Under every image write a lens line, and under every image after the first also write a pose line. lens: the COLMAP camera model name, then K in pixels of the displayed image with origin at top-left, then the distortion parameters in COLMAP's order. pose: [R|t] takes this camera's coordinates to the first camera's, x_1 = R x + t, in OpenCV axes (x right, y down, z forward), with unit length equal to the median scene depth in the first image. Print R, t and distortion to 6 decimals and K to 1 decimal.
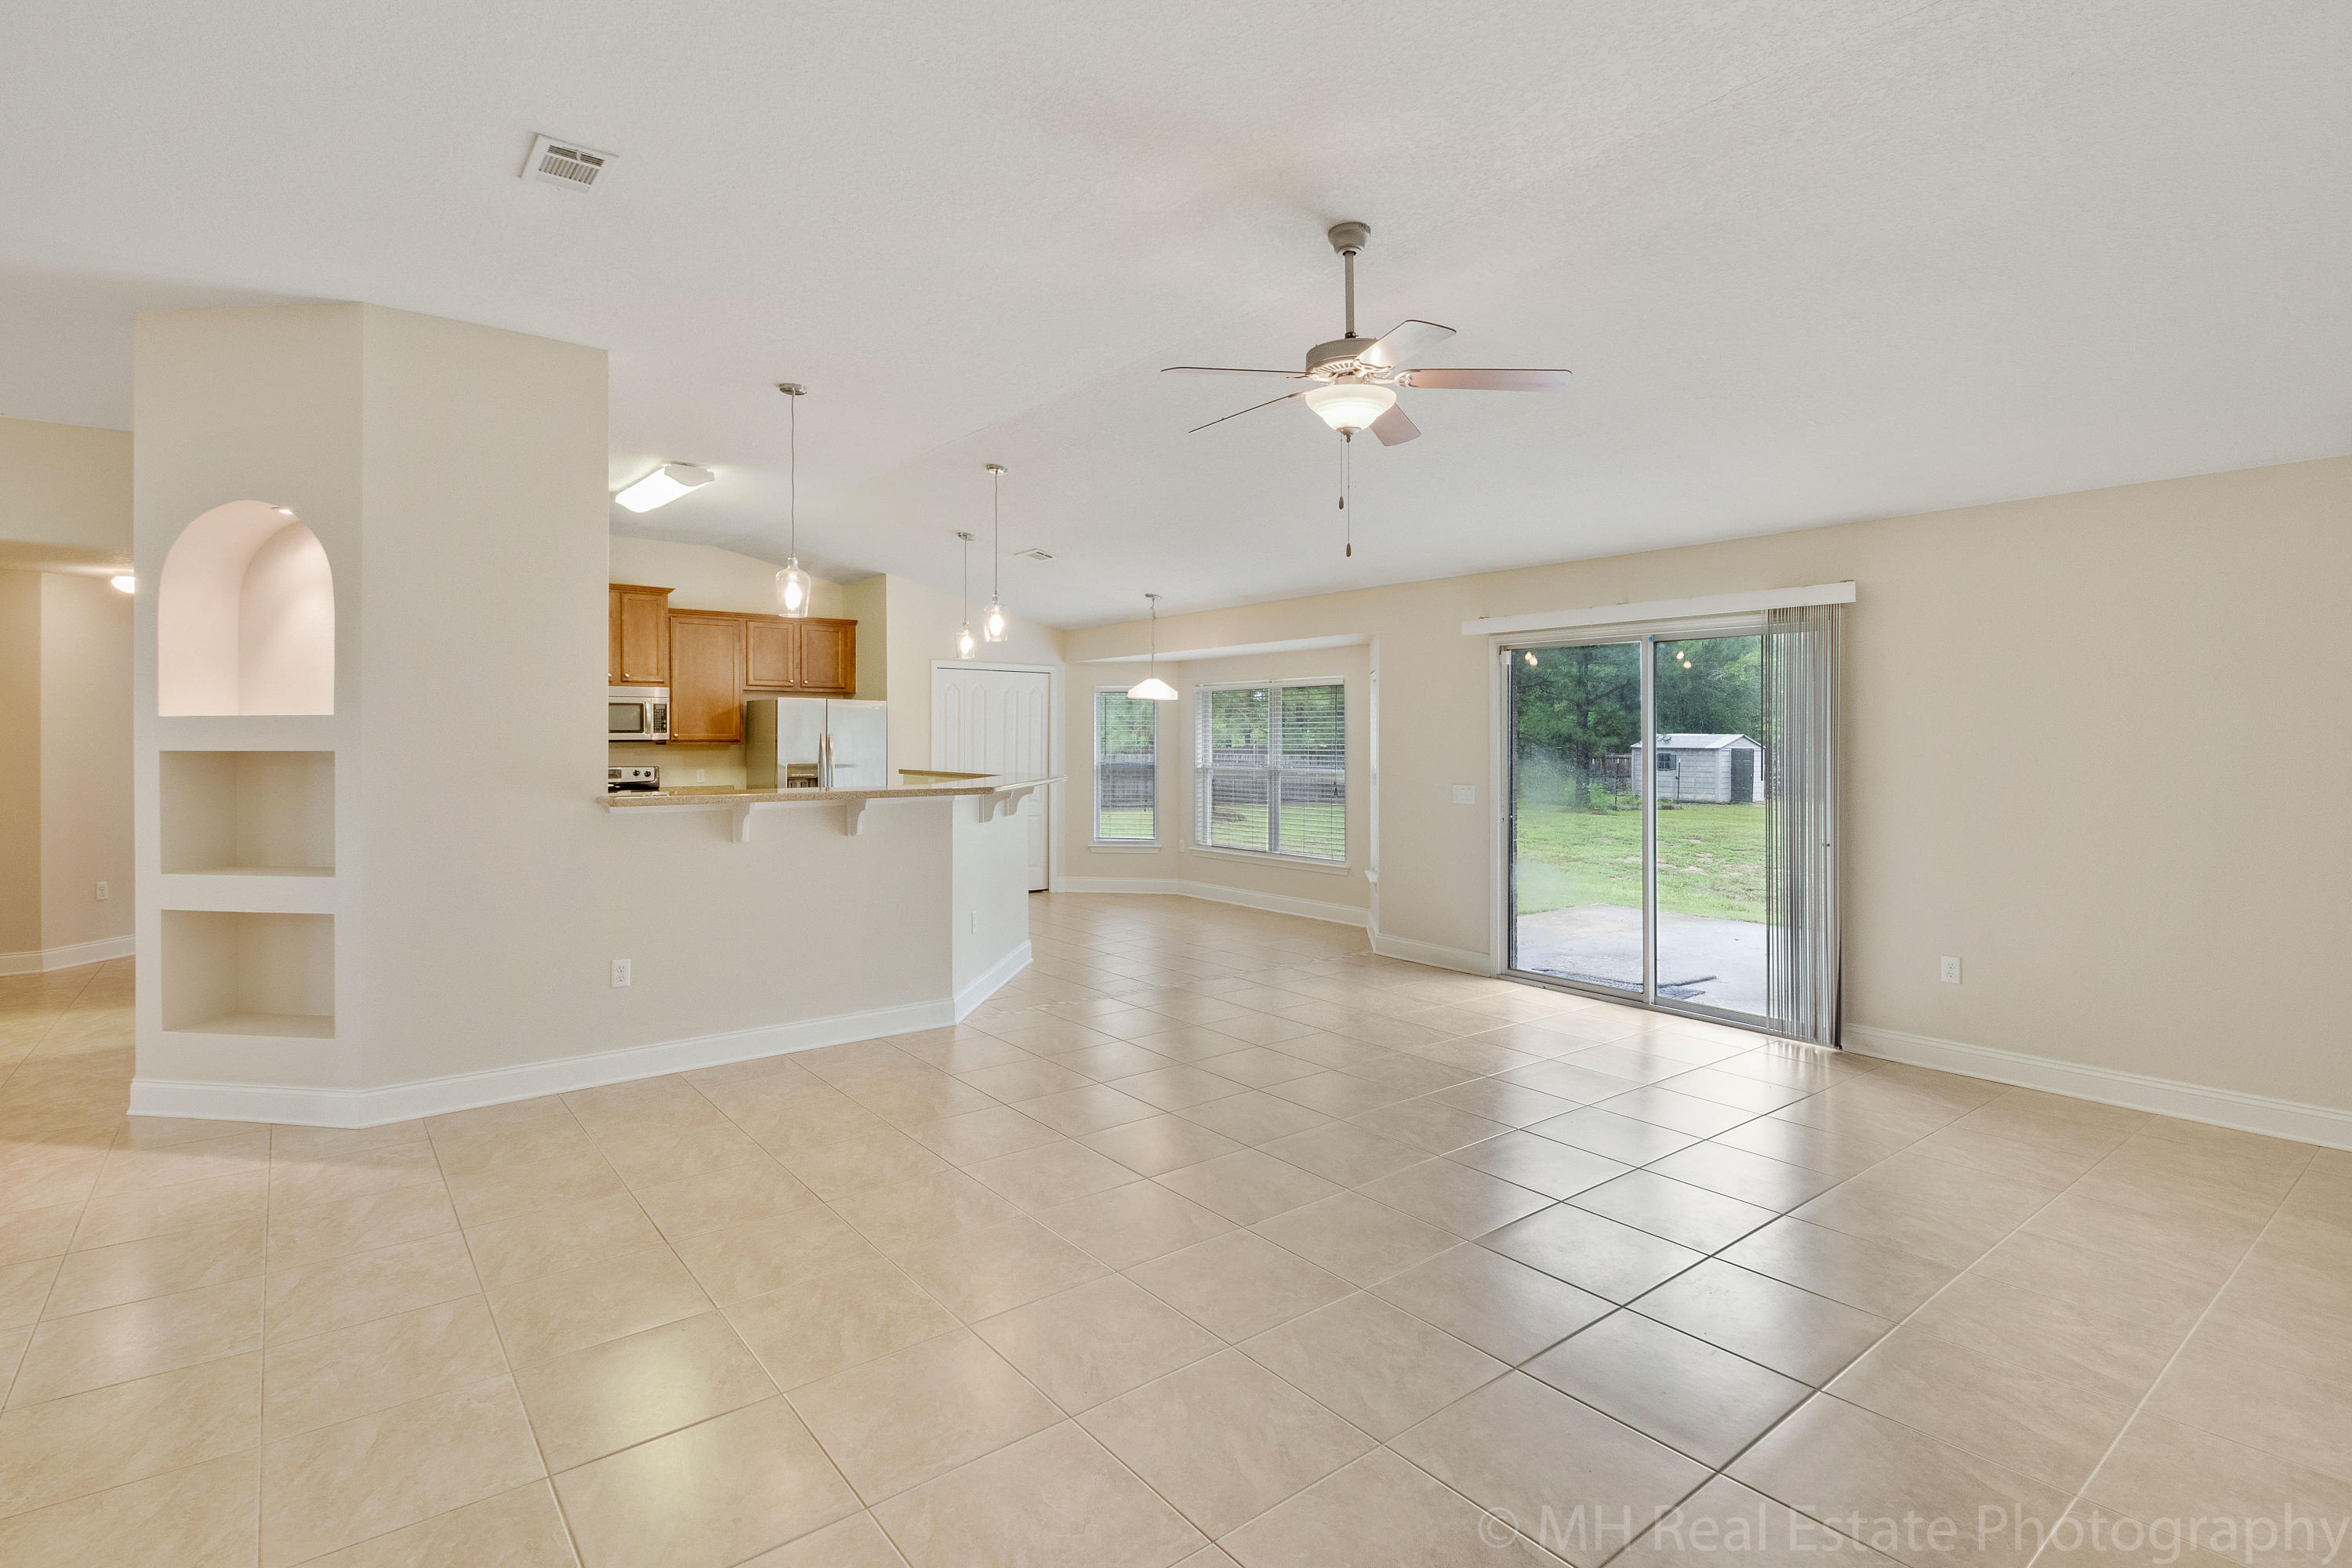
lens RADIAL K [[1114.6, 0, 1123.3], [0, 1114.6, 722.4], [0, 0, 1]] dist [0.018282, -0.000326]
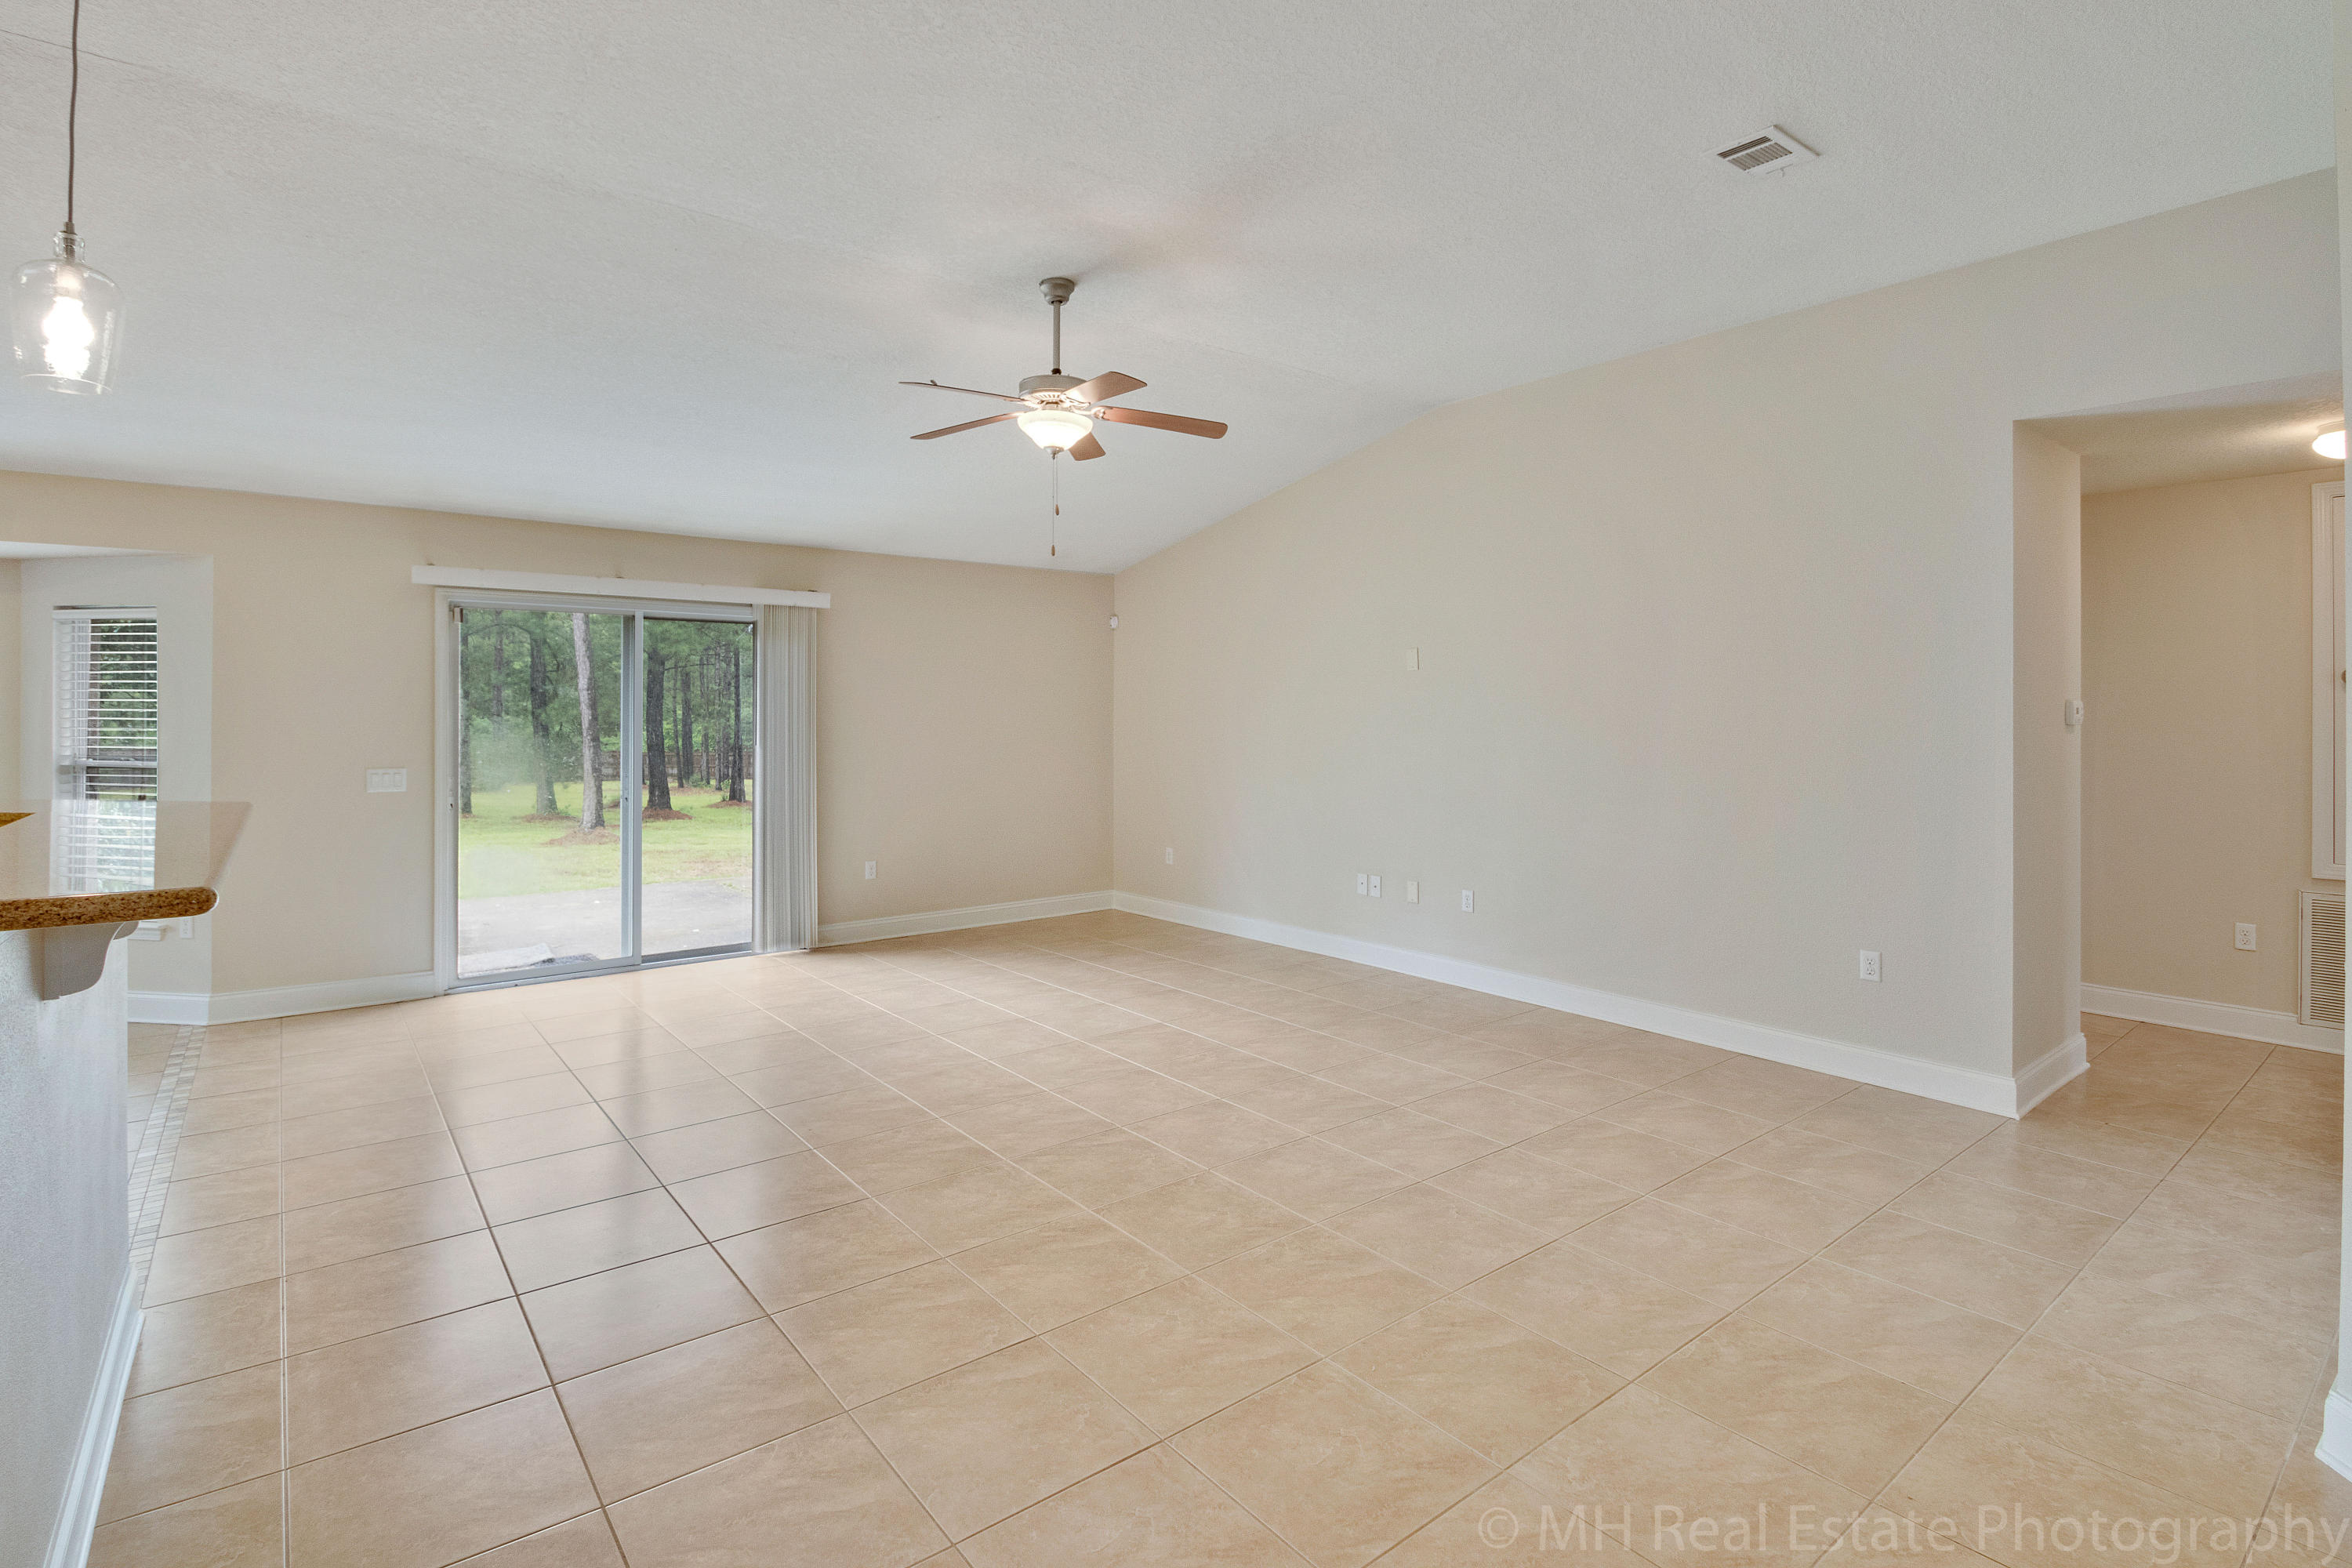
lens RADIAL K [[1114.6, 0, 1123.3], [0, 1114.6, 722.4], [0, 0, 1]] dist [0.018282, -0.000326]
pose [[0.005429, -0.011385, 0.999920, -0.854946], [-0.008715, 0.999897, 0.011432, 0.011808], [-0.999947, -0.008777, 0.005329, 0.802093]]
